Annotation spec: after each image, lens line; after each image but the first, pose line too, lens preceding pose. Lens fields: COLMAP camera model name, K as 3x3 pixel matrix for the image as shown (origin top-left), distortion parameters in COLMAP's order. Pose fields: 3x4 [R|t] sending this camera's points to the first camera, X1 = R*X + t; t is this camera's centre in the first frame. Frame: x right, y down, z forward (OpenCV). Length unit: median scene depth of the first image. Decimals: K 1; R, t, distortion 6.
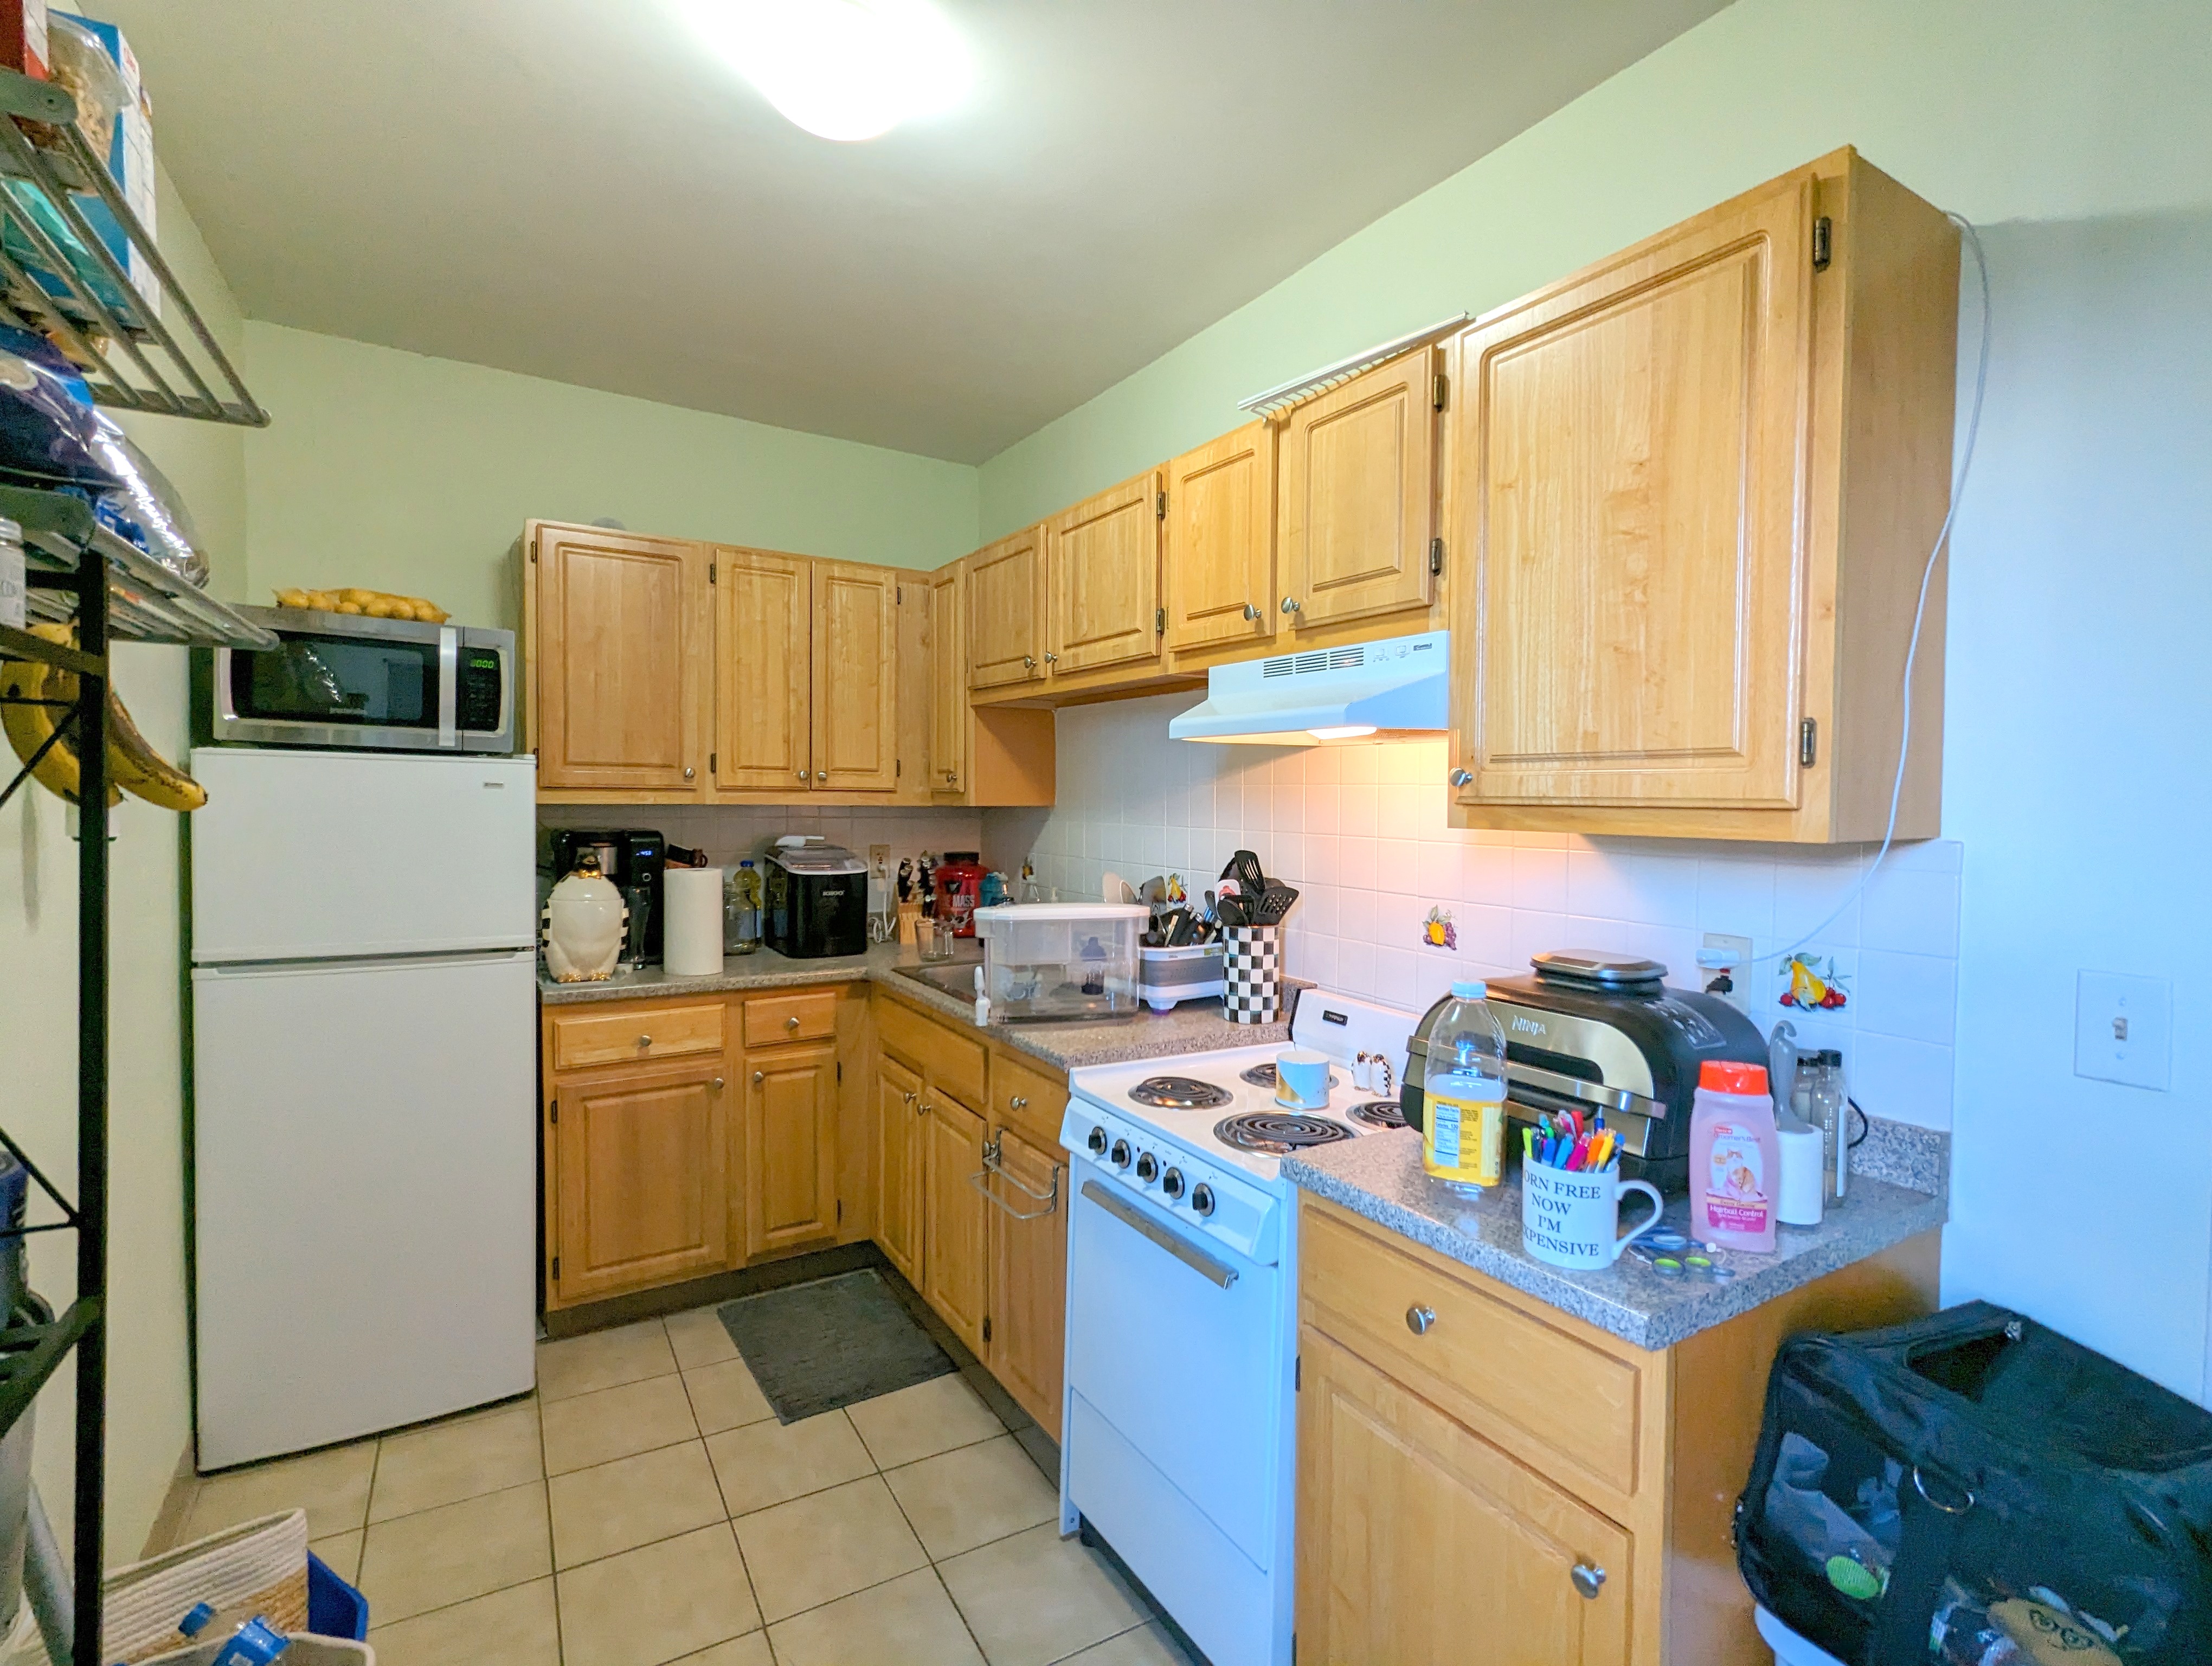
lens RADIAL K [[1064.2, 0, 1108.8], [0, 1064.2, 829.9], [0, 0, 1]] dist [0.002835, 0.003838]
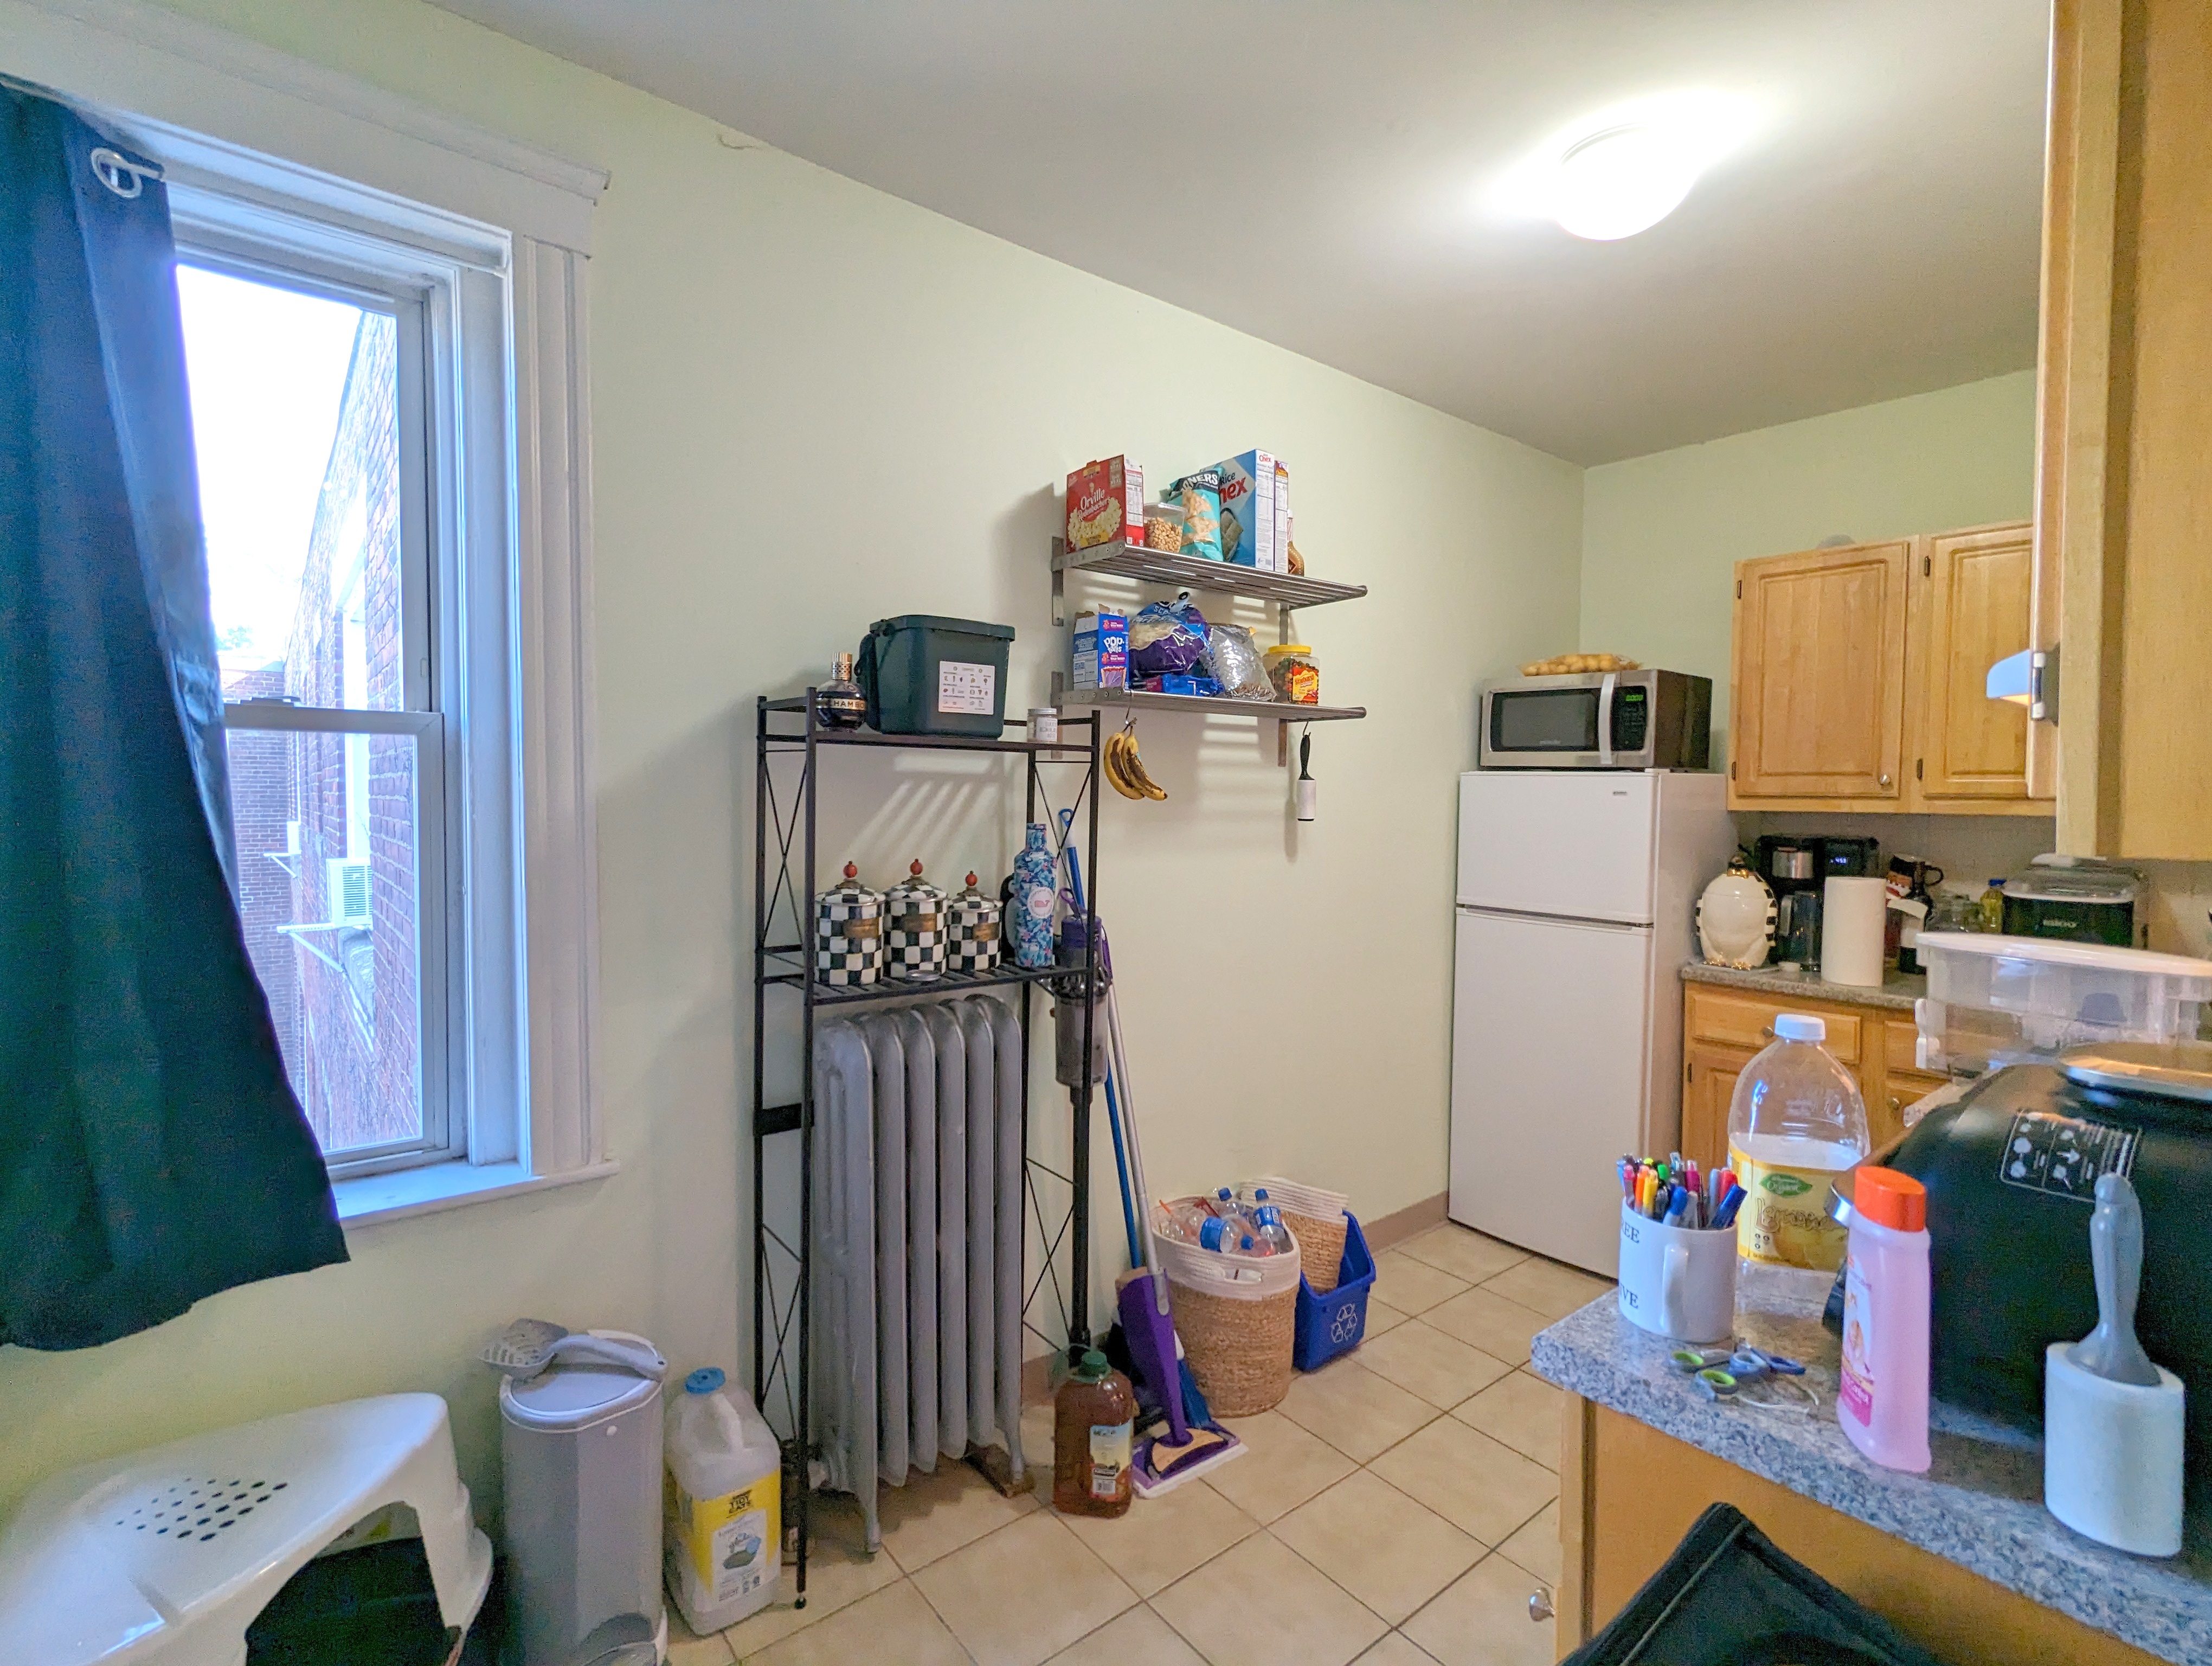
lens RADIAL K [[1064.2, 0, 1104.7], [0, 1064.2, 826.4], [0, 0, 1]] dist [0.002835, 0.003838]
pose [[0.148260, 0.021485, -0.988715, 0.517098], [-0.041095, 0.999034, 0.015547, 0.002809], [0.988094, 0.038326, 0.149000, 0.175212]]
